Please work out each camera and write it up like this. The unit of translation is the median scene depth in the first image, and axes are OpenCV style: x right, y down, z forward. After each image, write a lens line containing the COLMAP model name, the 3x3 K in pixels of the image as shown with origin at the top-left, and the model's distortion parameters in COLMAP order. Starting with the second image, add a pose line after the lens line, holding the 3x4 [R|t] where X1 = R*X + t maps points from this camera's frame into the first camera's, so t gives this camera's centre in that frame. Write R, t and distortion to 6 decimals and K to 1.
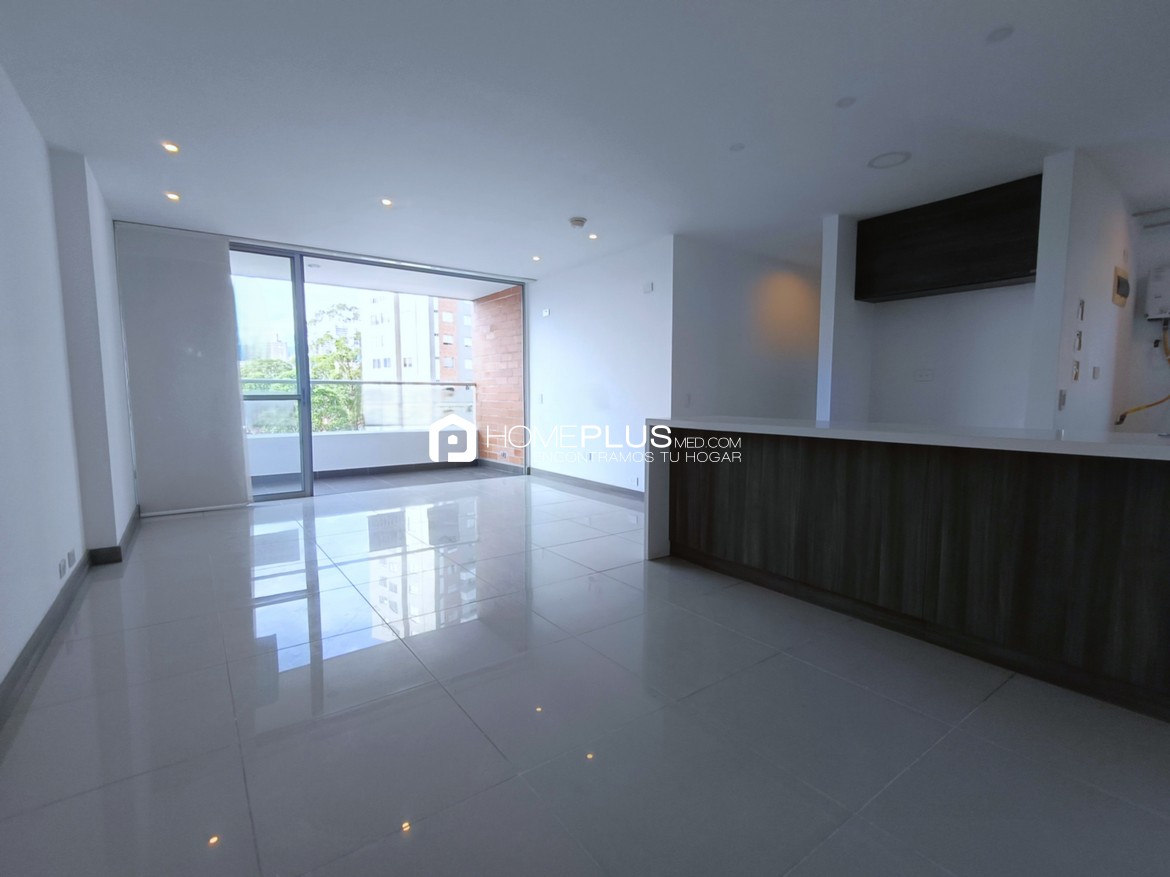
lens RADIAL K [[541.5, 0, 586.2], [0, 541.5, 440.0], [0, 0, 1]] dist [0.004763, 0.000179]
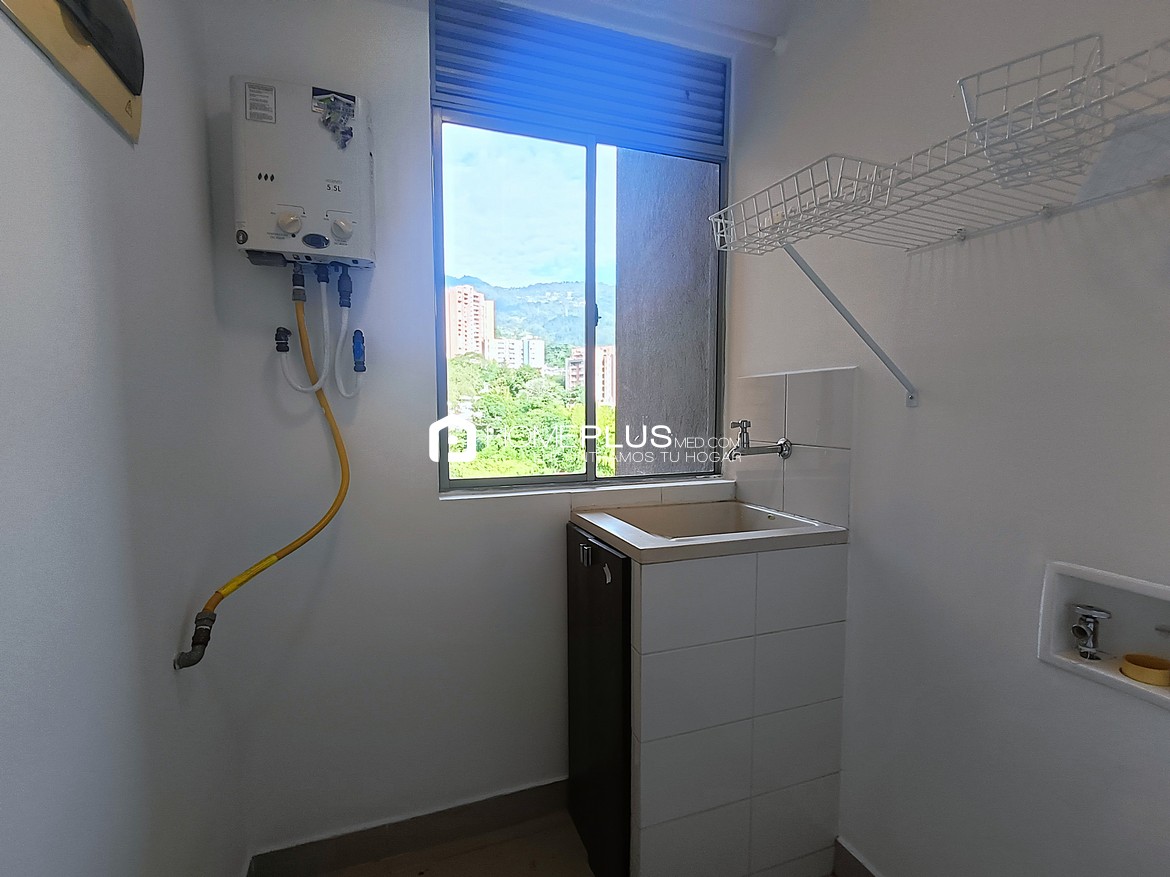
lens RADIAL K [[541.5, 0, 585.4], [0, 541.5, 443.1], [0, 0, 1]] dist [0.004763, 0.000179]
pose [[0.268724, -0.054240, 0.961689, 0.803156], [0.094927, 0.995044, 0.029596, -0.113441], [-0.958528, 0.083337, 0.272541, 0.764183]]
